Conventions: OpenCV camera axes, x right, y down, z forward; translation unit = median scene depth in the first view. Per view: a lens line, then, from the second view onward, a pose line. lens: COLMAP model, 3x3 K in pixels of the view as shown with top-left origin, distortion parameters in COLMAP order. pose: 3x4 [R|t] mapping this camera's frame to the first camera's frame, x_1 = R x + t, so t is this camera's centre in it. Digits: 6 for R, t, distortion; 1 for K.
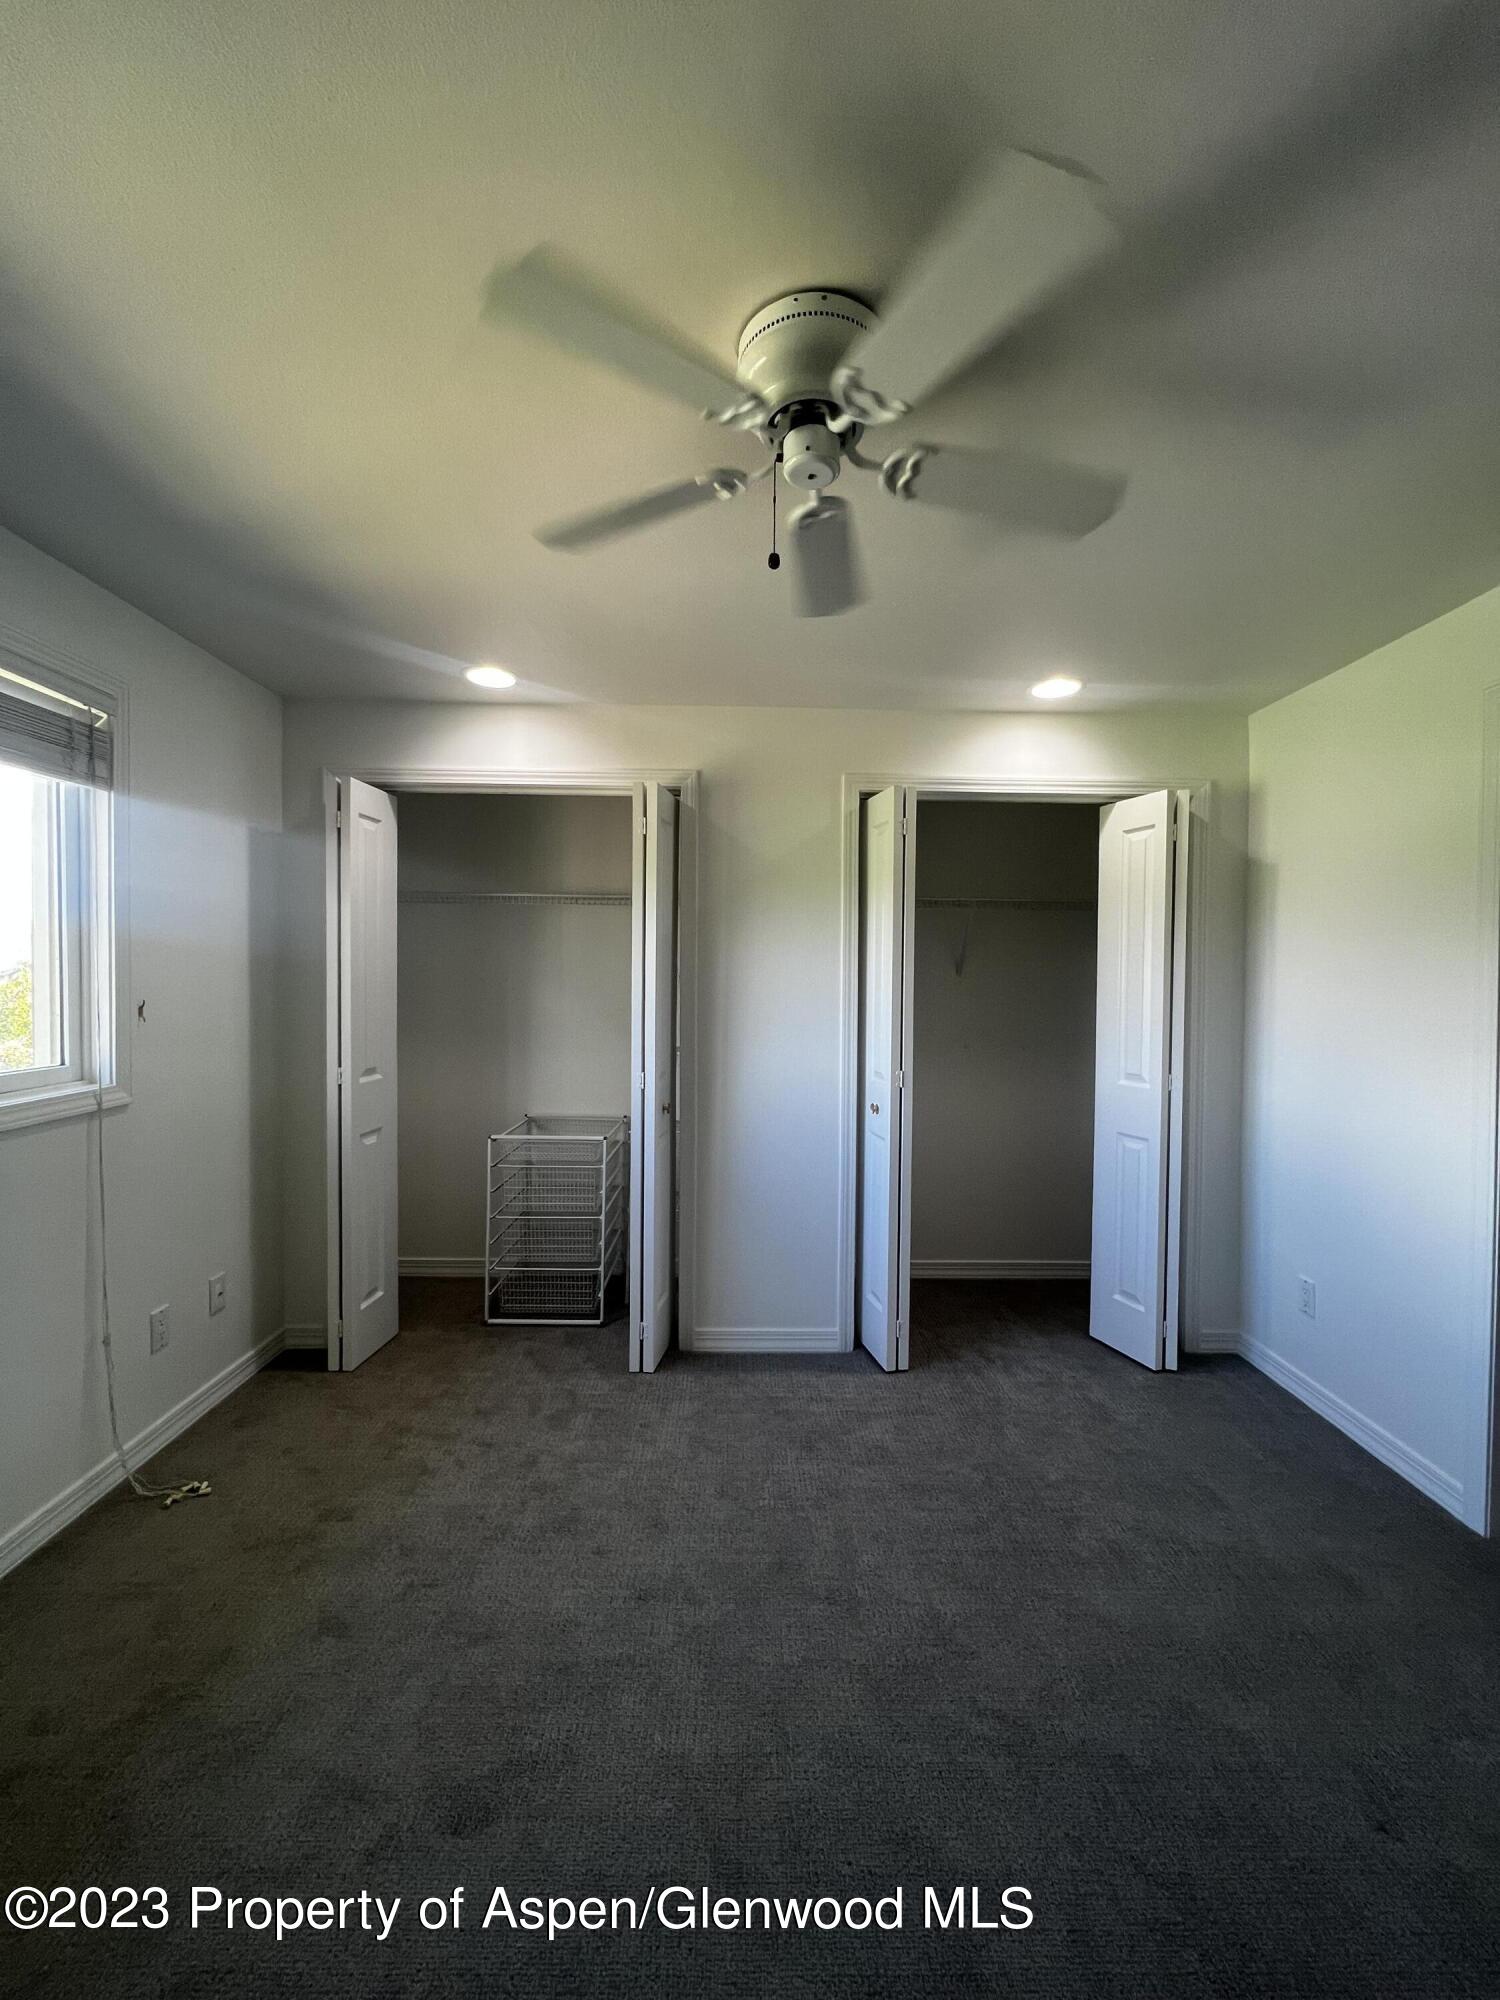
lens RADIAL K [[803.1, 0, 750.0], [0, 803.1, 1000.0], [0, 0, 1]] dist [-0.001660, -0.000023]
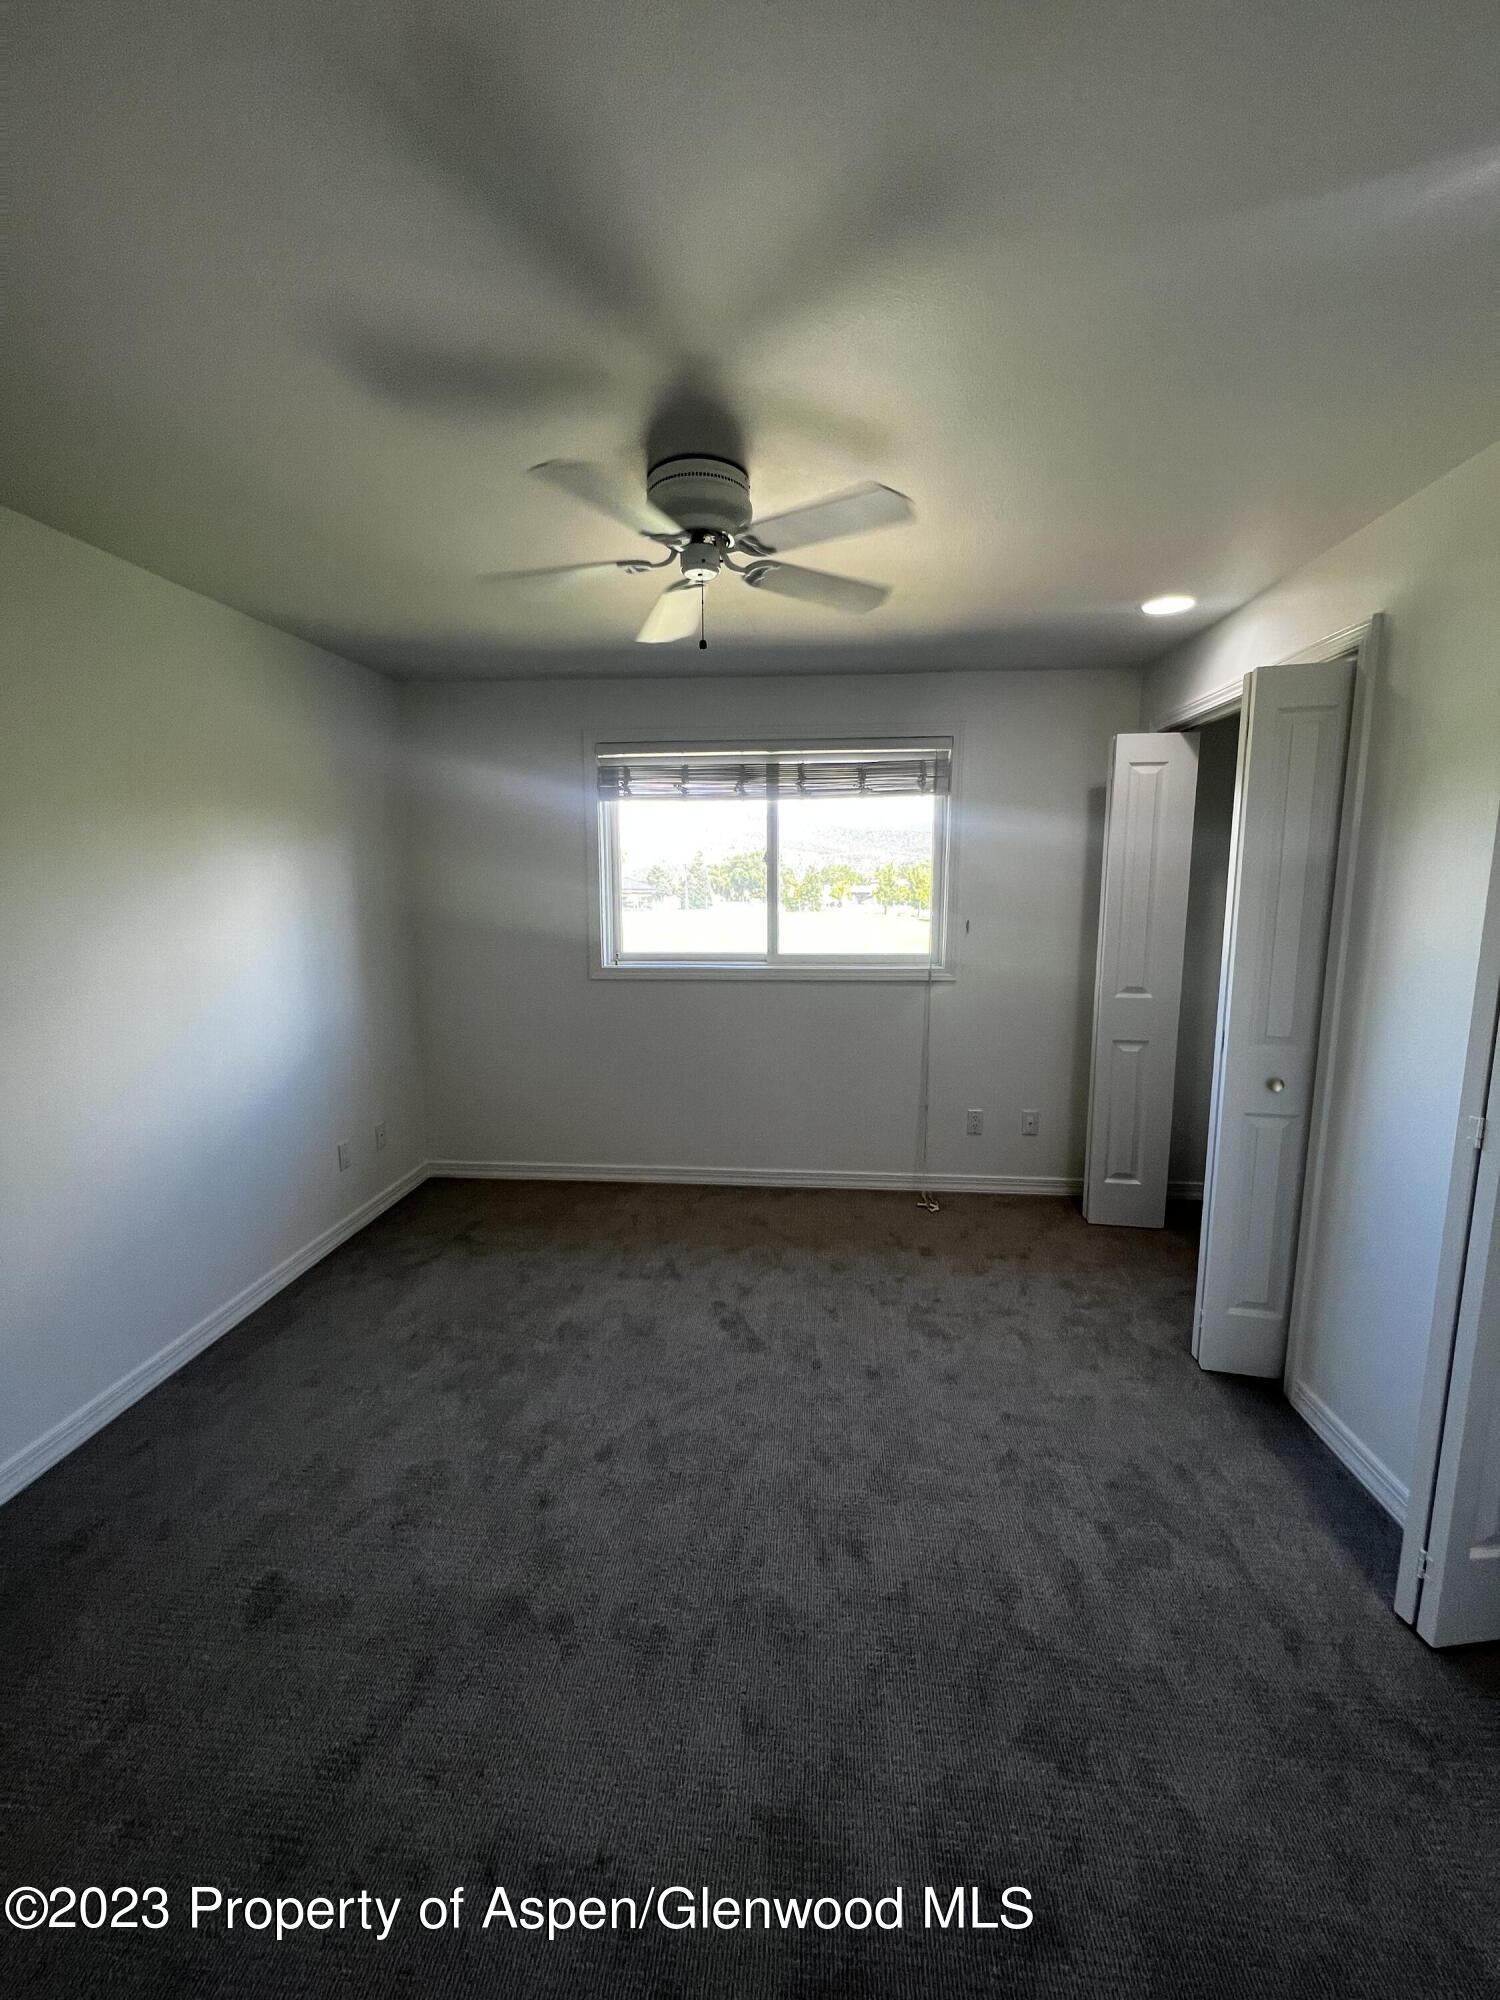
lens RADIAL K [[803.1, 0, 750.0], [0, 803.1, 1000.0], [0, 0, 1]] dist [-0.001660, -0.000023]
pose [[-0.108924, 0.141363, -0.983947, 0.887249], [-0.022482, 0.989233, 0.144612, -0.062336], [0.993796, 0.037873, -0.104573, 0.705212]]
